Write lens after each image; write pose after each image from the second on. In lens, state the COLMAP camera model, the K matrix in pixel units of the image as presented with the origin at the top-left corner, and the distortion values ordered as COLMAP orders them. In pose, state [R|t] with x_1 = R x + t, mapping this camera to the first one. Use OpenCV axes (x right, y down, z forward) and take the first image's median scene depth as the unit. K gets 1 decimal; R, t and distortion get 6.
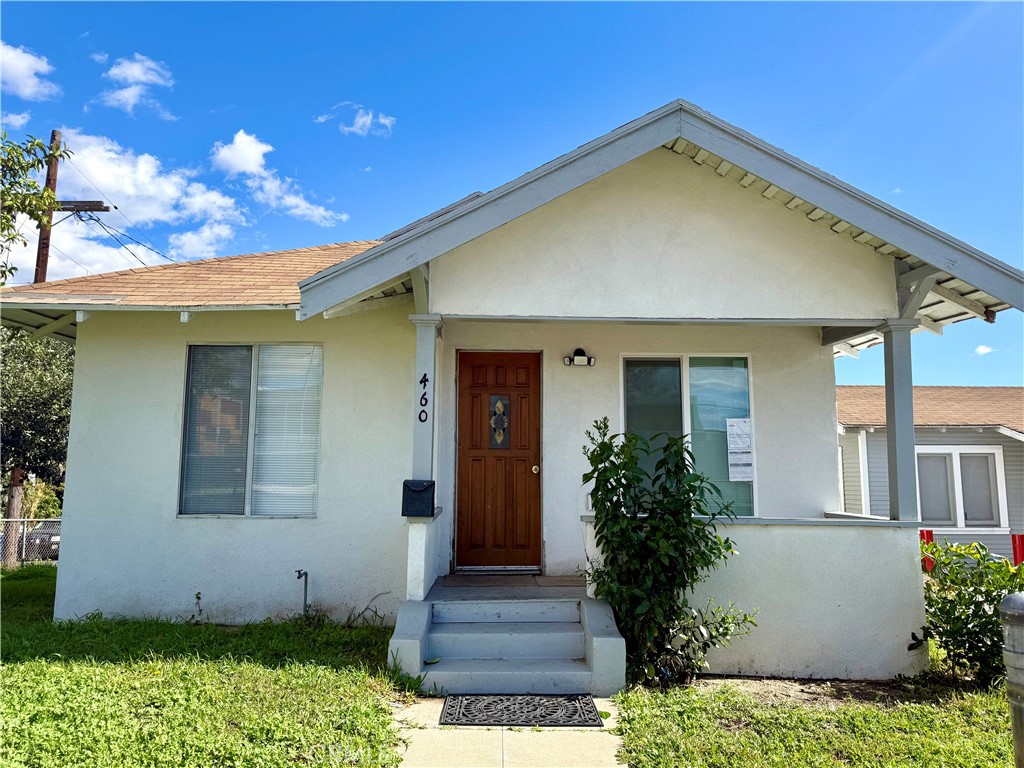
lens RADIAL K [[722.9, 0, 514.2], [0, 722.9, 382.3], [0, 0, 1]] dist [0.035825, -0.032664]
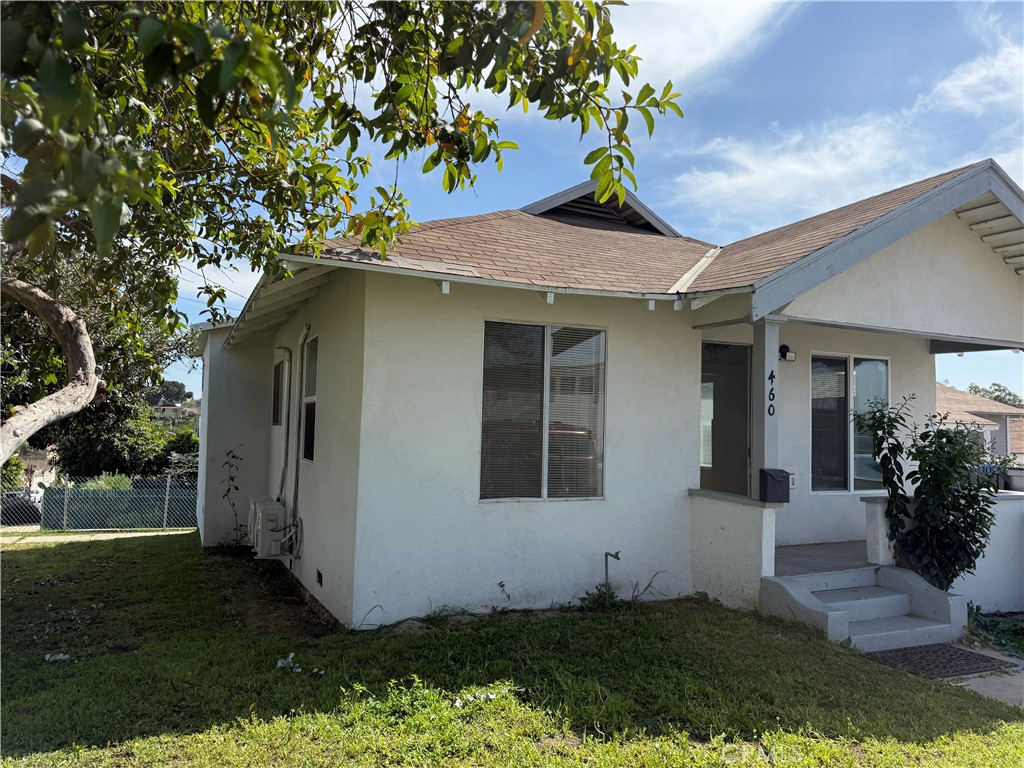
lens RADIAL K [[722.9, 0, 514.1], [0, 722.9, 379.9], [0, 0, 1]] dist [0.035825, -0.032664]
pose [[0.925437, 0.040365, 0.376745, -0.787722], [-0.062671, 0.996921, 0.047133, -0.022295], [-0.373683, -0.067230, 0.925117, 0.115144]]
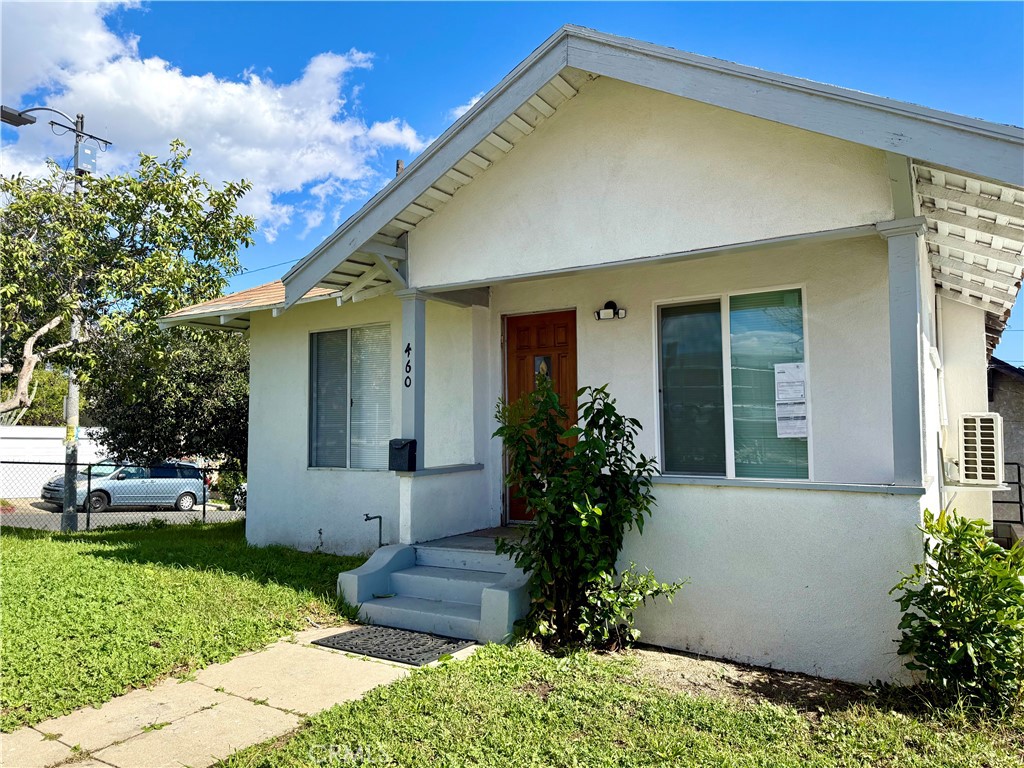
lens RADIAL K [[722.9, 0, 515.6], [0, 722.9, 385.5], [0, 0, 1]] dist [0.035825, -0.032664]
pose [[0.844770, -0.047399, -0.533027, 0.528738], [0.077195, 0.996445, 0.033735, 0.024384], [0.529533, -0.069646, 0.845425, 0.128929]]
